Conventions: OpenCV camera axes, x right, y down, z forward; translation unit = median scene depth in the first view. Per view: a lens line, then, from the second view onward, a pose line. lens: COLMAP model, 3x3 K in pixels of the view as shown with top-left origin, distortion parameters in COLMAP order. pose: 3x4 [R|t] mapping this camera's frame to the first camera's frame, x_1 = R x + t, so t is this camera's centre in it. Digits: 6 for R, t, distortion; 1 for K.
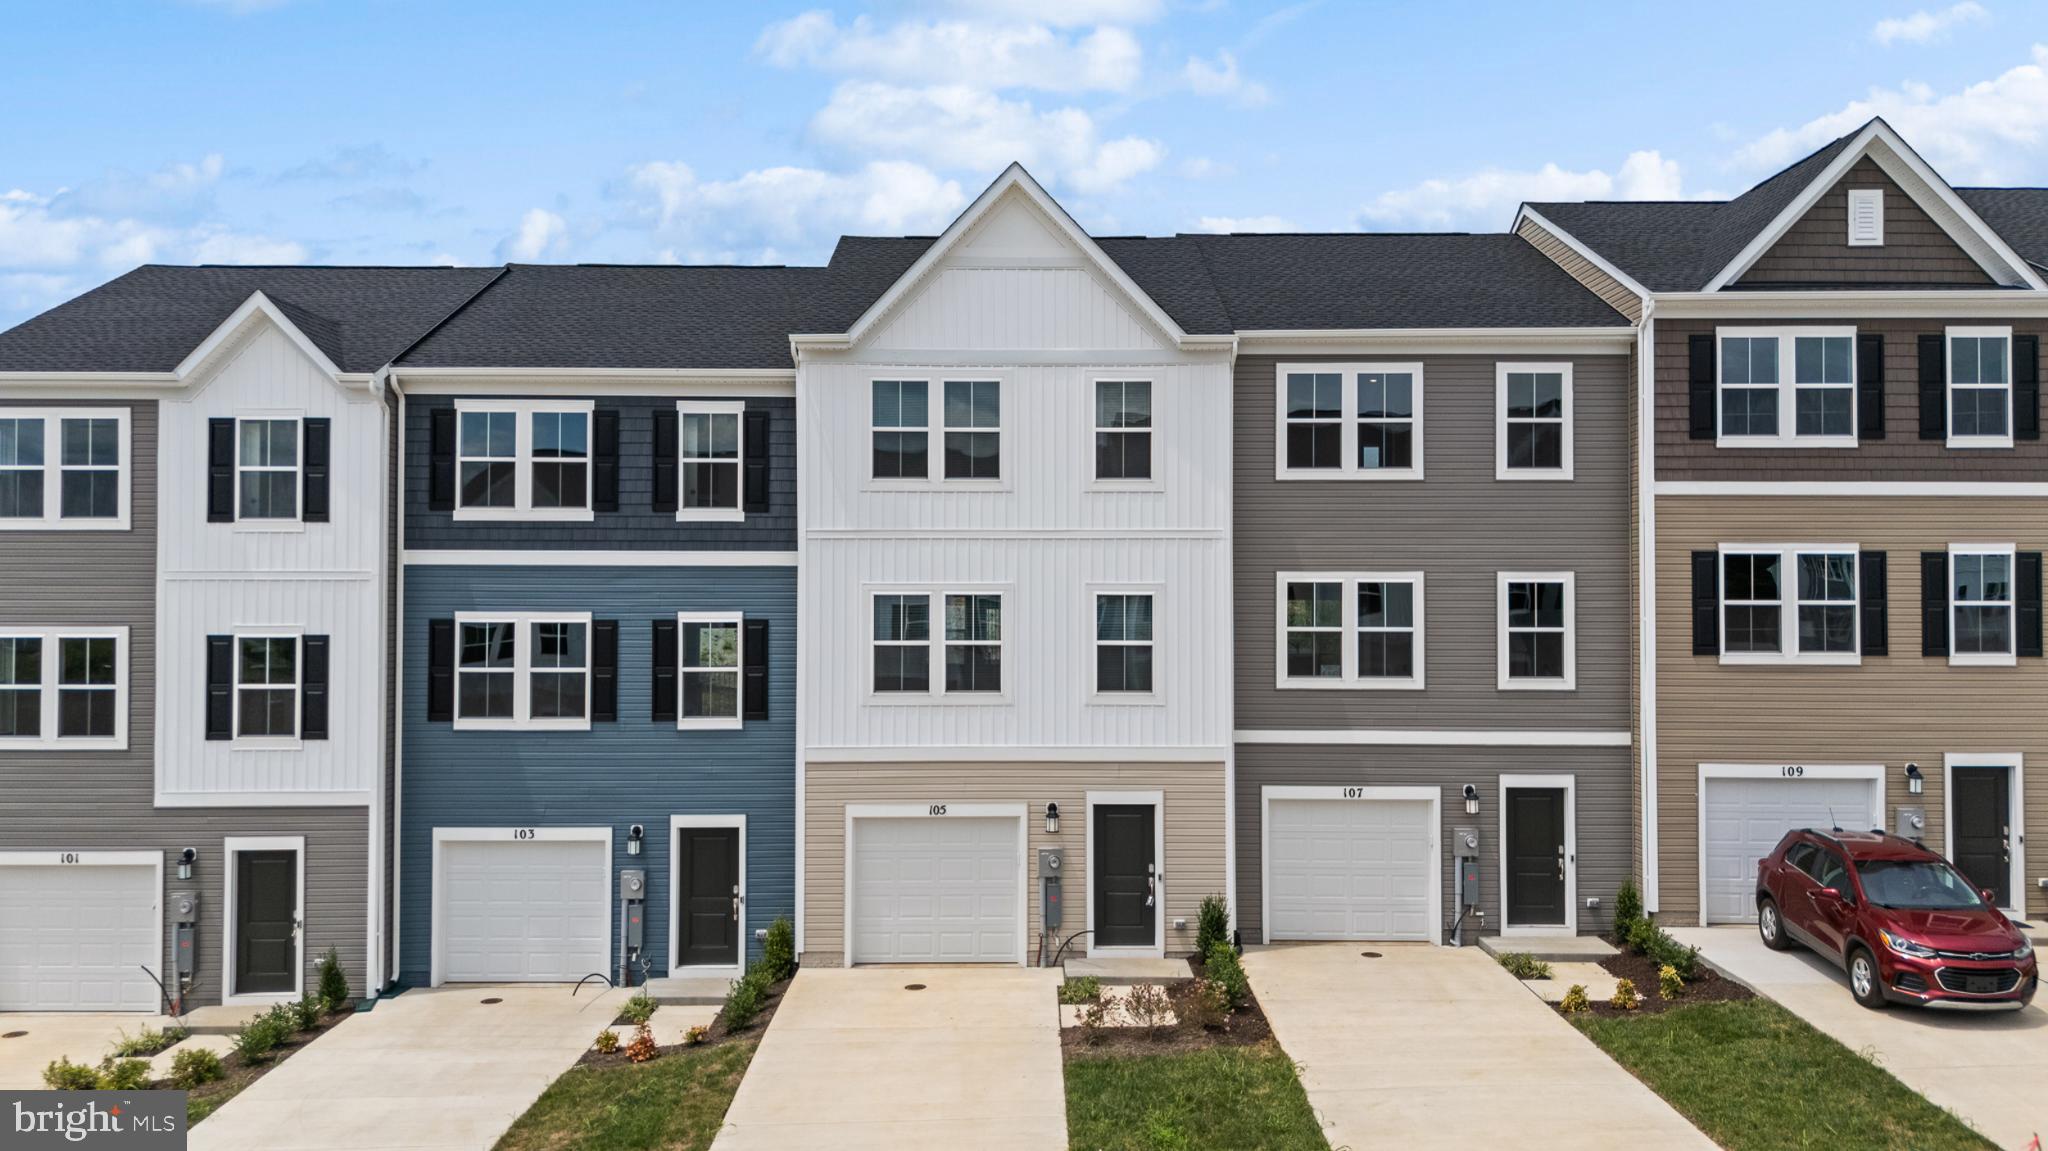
lens RADIAL K [[1501.0, 0, 1027.8], [0, 1501.0, 568.4], [0, 0, 1]] dist [0.053262, -0.057882]
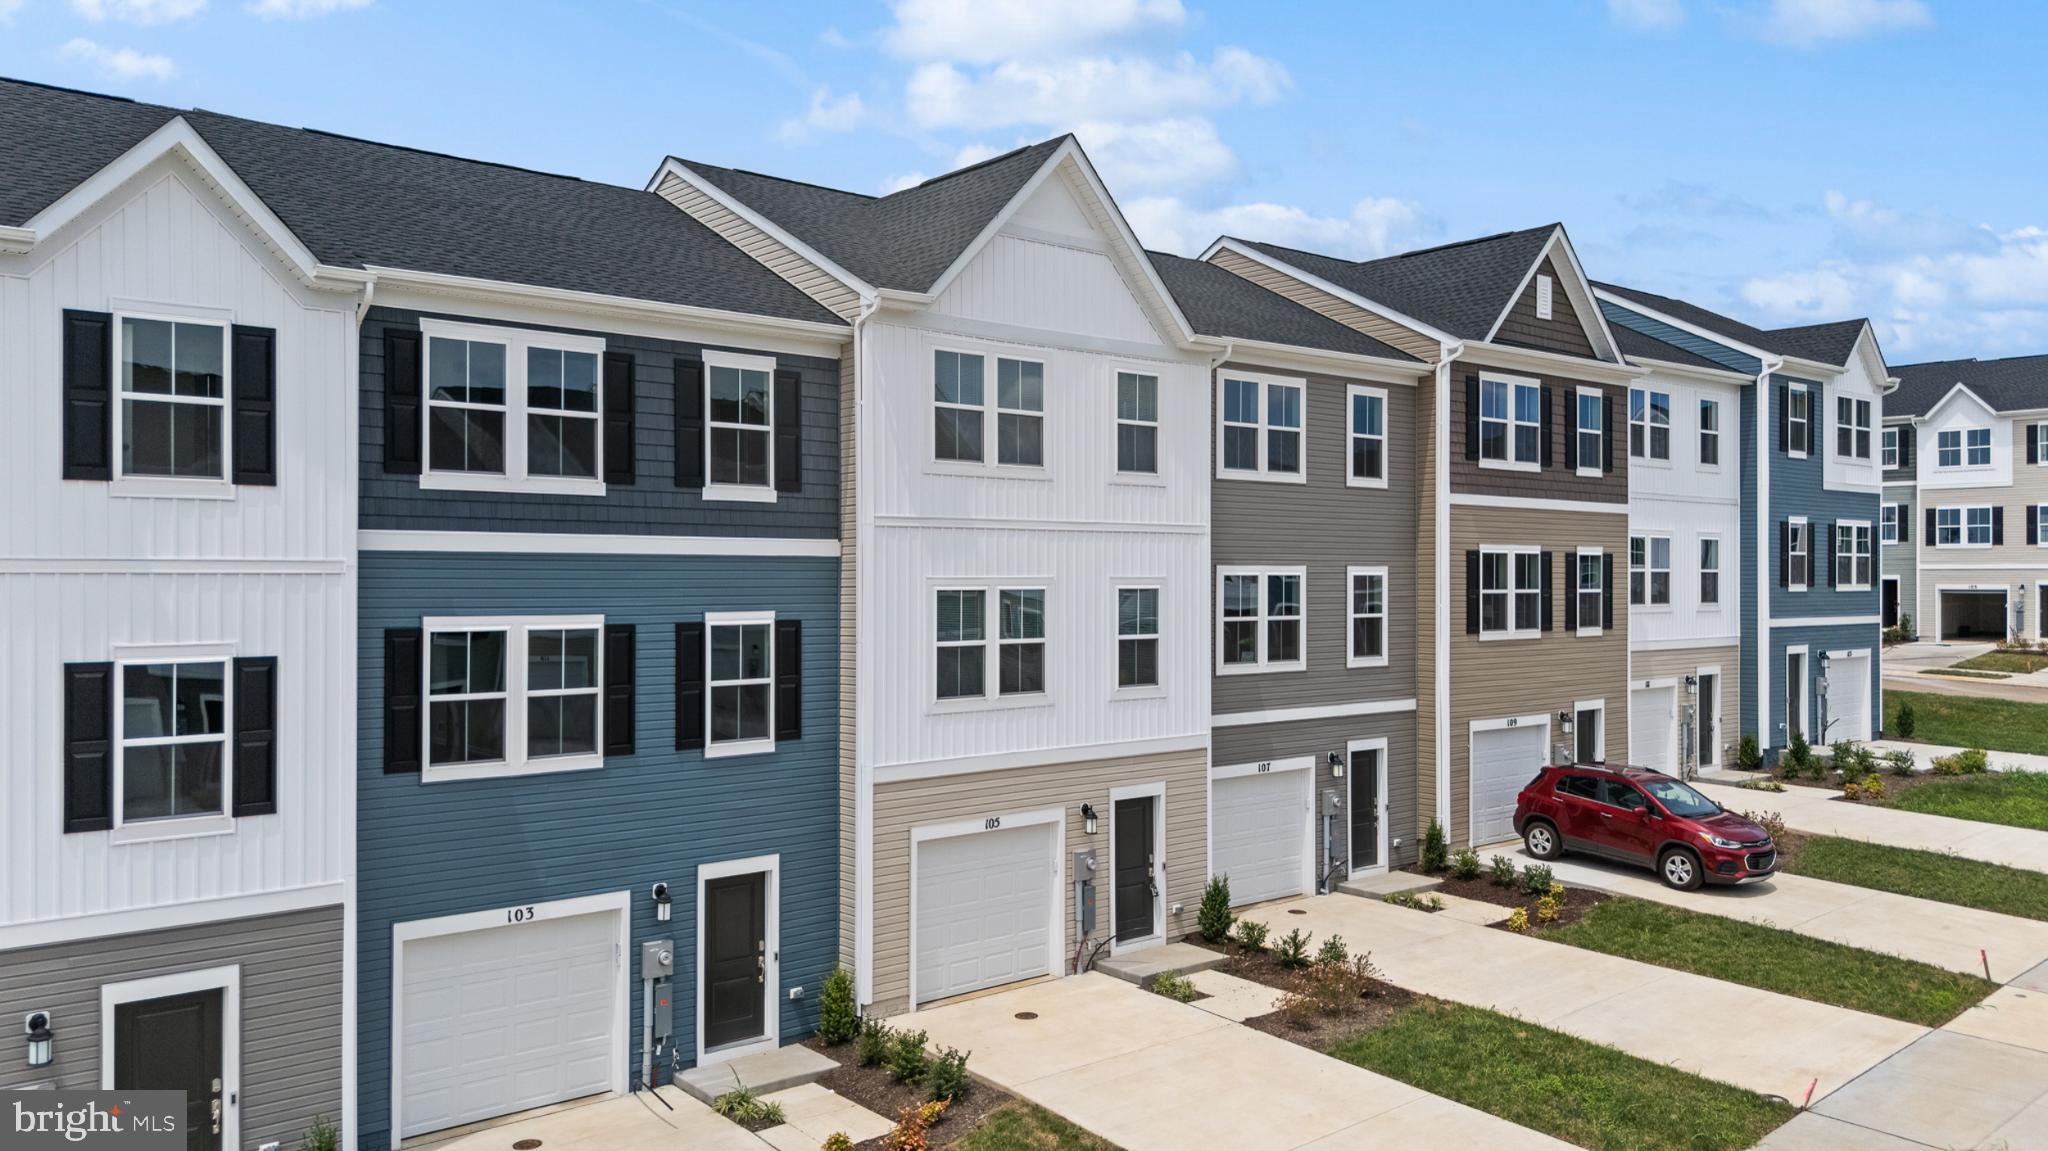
lens RADIAL K [[1501.0, 0, 1027.0], [0, 1501.0, 578.5], [0, 0, 1]] dist [0.053262, -0.057882]
pose [[0.771272, -0.001880, 0.636503, -0.625365], [-0.009931, 0.999838, 0.014988, -0.003316], [-0.636428, -0.017881, 0.771129, 0.275736]]
